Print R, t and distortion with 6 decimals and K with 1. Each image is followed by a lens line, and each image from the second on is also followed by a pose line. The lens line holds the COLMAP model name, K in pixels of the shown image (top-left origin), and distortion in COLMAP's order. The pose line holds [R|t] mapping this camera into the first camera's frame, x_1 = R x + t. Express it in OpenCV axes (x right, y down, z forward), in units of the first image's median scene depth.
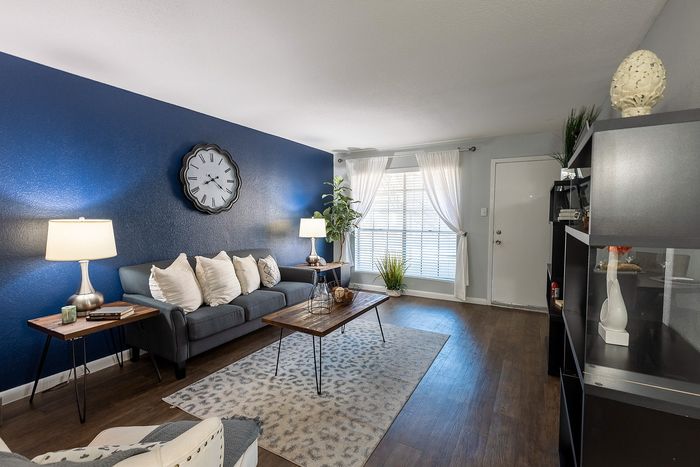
lens RADIAL K [[326.5, 0, 350.0], [0, 326.5, 233.5], [0, 0, 1]] dist [0.018491, -0.006057]
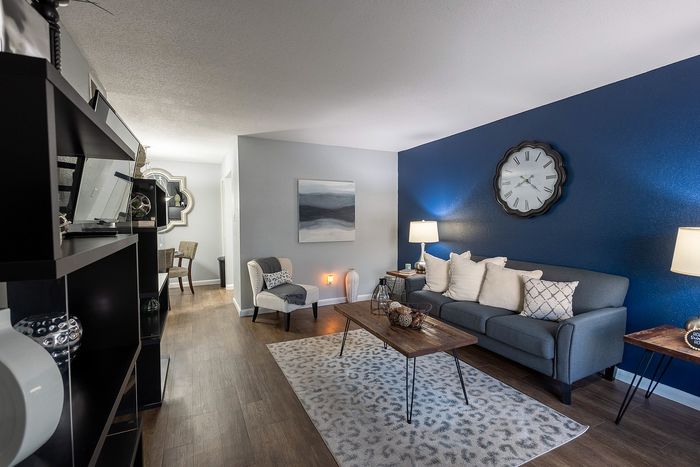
lens RADIAL K [[326.5, 0, 350.0], [0, 326.5, 233.5], [0, 0, 1]] dist [0.018491, -0.006057]
pose [[-0.573336, 0.031774, -0.818704, 0.696536], [-0.051911, 0.995831, 0.075002, -0.068300], [0.817674, 0.085501, -0.569296, 1.288293]]
